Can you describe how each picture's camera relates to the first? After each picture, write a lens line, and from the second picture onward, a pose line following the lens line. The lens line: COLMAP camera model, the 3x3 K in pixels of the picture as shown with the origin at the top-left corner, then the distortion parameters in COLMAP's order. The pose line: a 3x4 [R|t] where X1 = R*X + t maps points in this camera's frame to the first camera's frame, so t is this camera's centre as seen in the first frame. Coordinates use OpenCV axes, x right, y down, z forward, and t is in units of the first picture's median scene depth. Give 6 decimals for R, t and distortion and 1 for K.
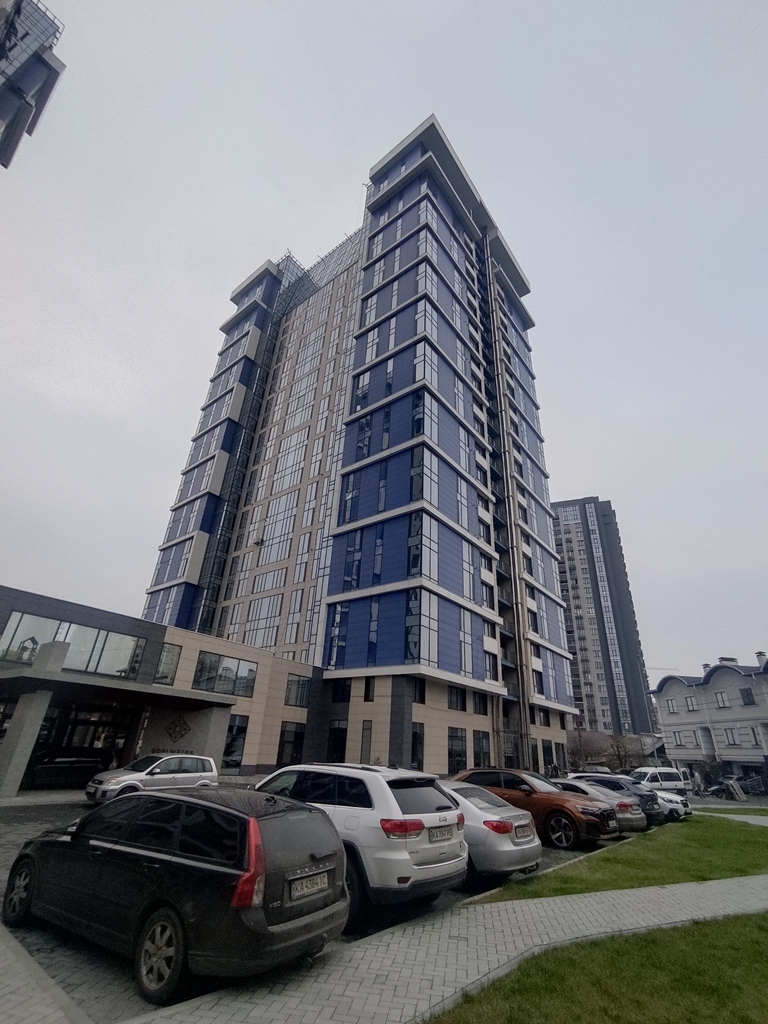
lens RADIAL K [[460.2, 0, 385.8], [0, 460.2, 515.4], [0, 0, 1]] dist [-0.015781, -0.000051]
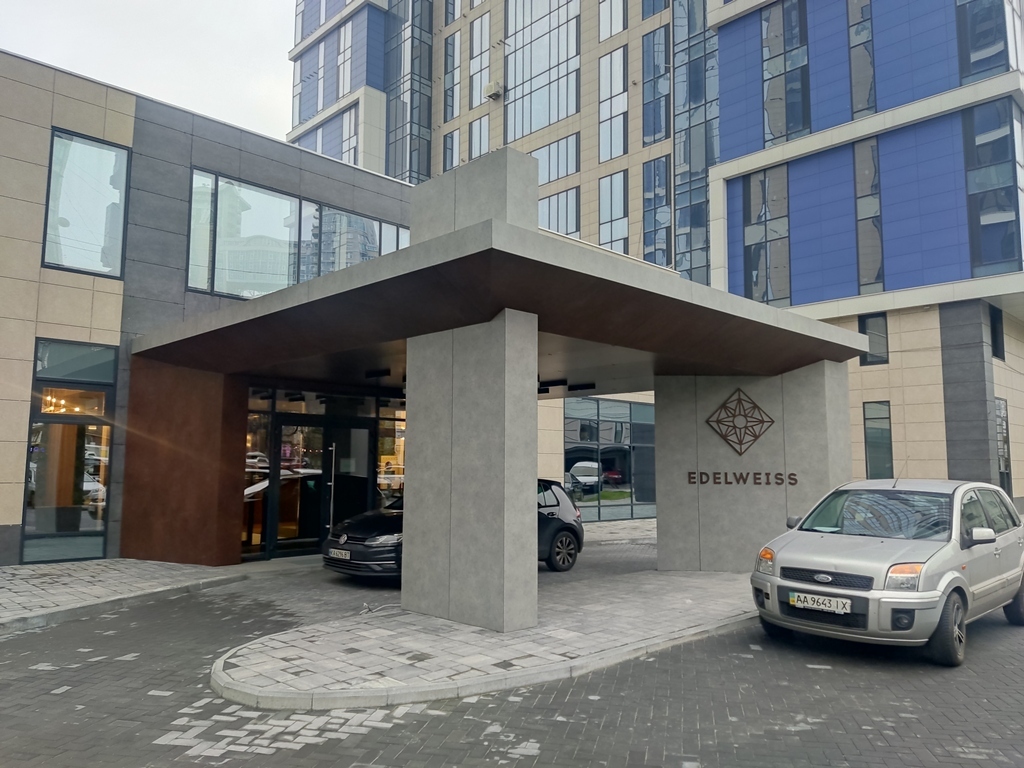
lens RADIAL K [[742.8, 0, 511.3], [0, 742.8, 384.3], [0, 0, 1]] dist [0.033325, 0.004508]
pose [[0.991526, -0.065930, -0.111937, -0.234082], [0.101266, 0.931983, 0.348070, 0.087314], [0.081375, -0.356456, 0.930762, 0.180239]]
